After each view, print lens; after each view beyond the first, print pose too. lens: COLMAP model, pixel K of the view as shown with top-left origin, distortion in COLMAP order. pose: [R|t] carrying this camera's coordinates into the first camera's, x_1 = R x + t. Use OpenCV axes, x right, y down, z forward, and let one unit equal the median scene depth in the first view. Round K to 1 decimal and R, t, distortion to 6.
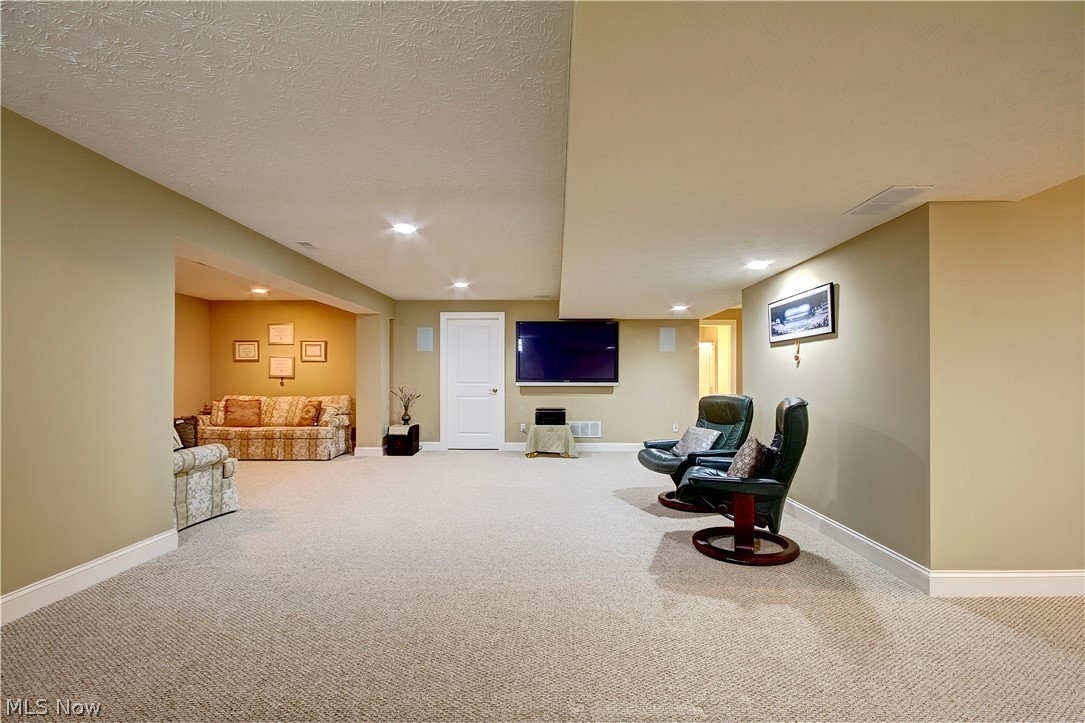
lens RADIAL K [[502.1, 0, 549.2], [0, 502.1, 375.6], [0, 0, 1]] dist [0.015545, -0.013967]
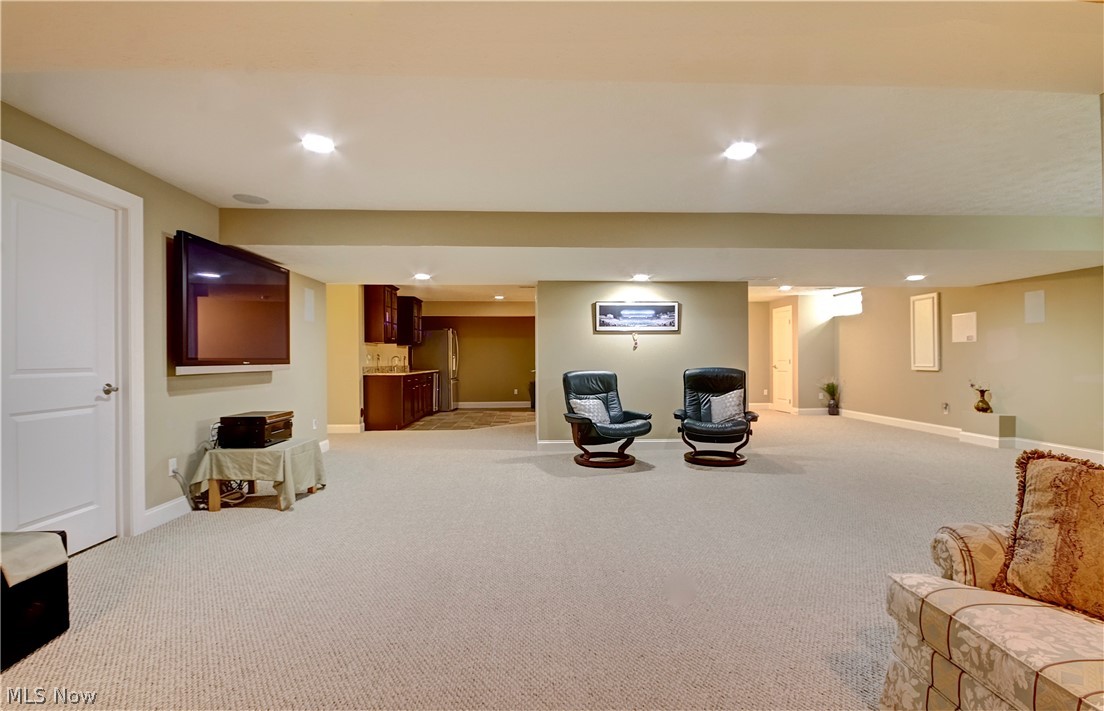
lens RADIAL K [[516.6, 0, 552.0], [0, 516.6, 355.5], [0, 0, 1]] dist [0.001841, 0.000185]
pose [[-0.057573, 0.006062, 0.998323, -0.963950], [-0.002713, 0.999977, -0.006229, 0.010187], [-0.998338, -0.003067, -0.057555, 1.243672]]
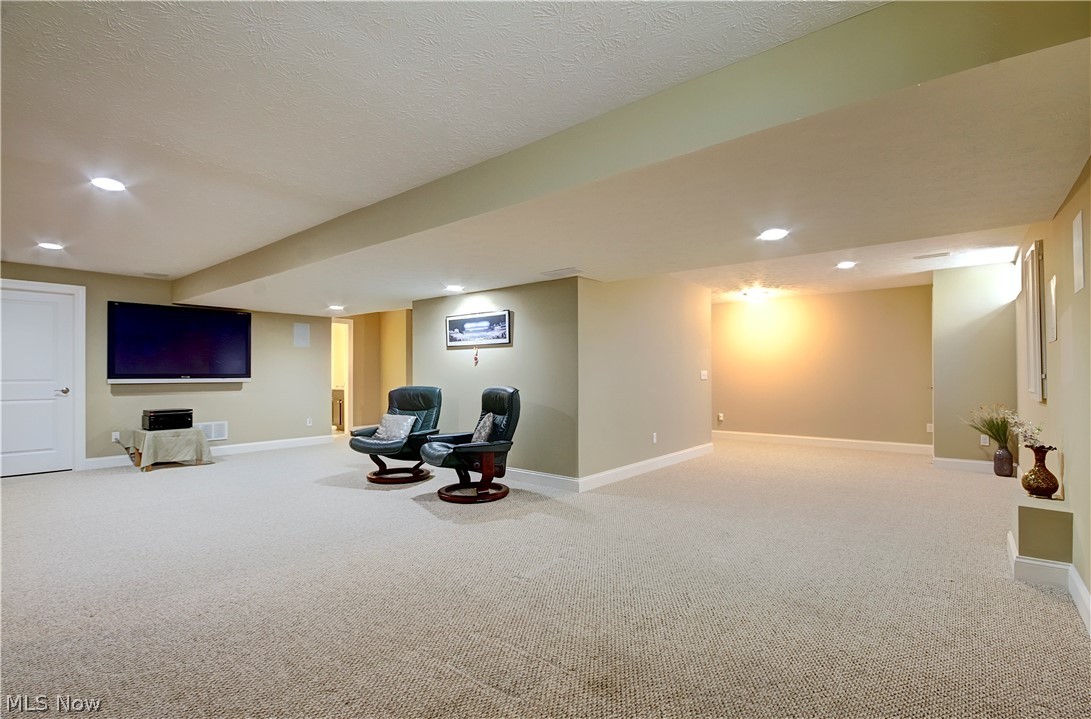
lens RADIAL K [[507.6, 0, 545.4], [0, 507.6, 372.8], [0, 0, 1]] dist [0.001539, -0.000244]
pose [[0.626882, -0.001600, 0.779113, -0.450158], [-0.002169, 0.999990, 0.003799, -0.001672], [-0.779112, -0.004071, 0.626872, -0.031532]]
